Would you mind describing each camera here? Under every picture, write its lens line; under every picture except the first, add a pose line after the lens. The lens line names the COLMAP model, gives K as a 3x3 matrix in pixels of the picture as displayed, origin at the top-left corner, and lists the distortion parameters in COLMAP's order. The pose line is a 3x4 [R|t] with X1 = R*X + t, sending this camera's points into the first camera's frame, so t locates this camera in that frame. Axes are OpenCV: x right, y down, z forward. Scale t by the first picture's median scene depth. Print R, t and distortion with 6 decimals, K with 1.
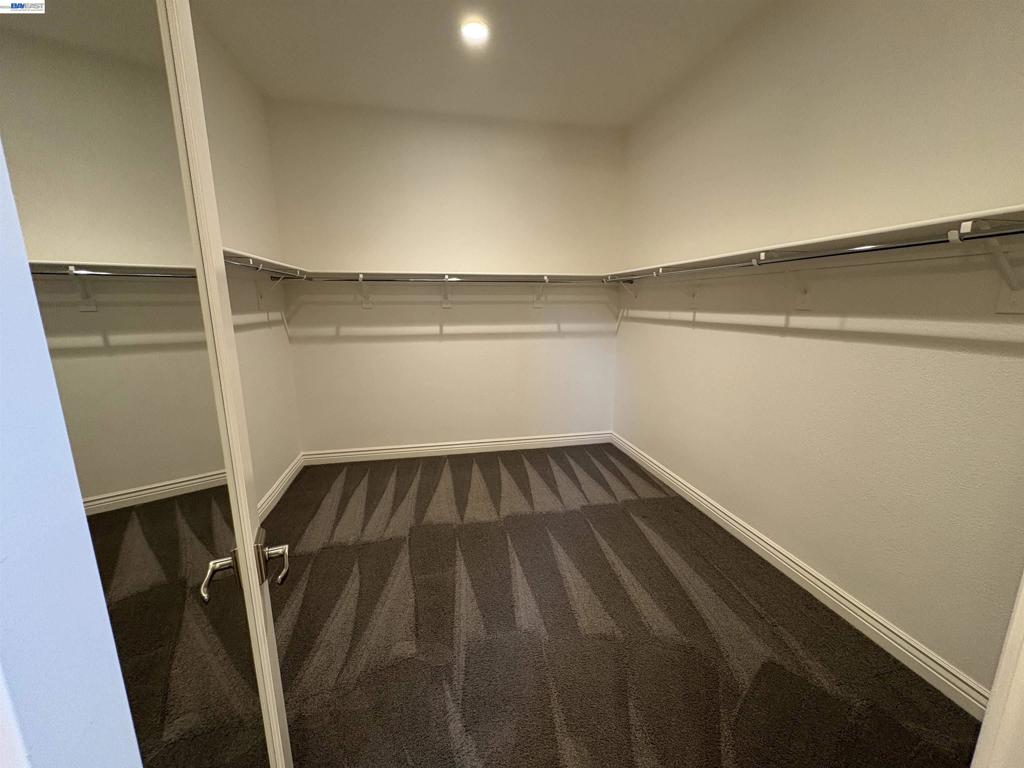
lens RADIAL K [[409.5, 0, 510.6], [0, 409.5, 384.3], [0, 0, 1]] dist [0.002366, -0.000793]
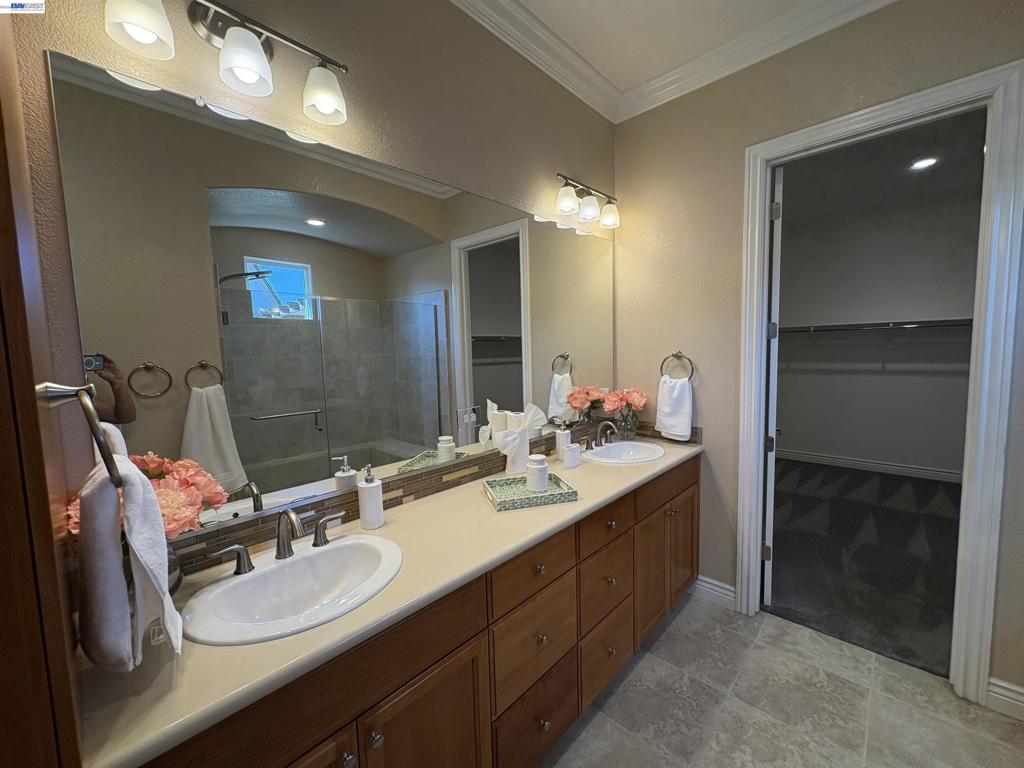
lens RADIAL K [[409.5, 0, 515.2], [0, 409.5, 384.0], [0, 0, 1]] dist [0.002366, -0.000793]
pose [[0.579847, 0.054922, -0.812872, 0.208295], [-0.139006, 0.989765, -0.032283, 0.120067], [0.802779, 0.131714, 0.581547, -0.638823]]
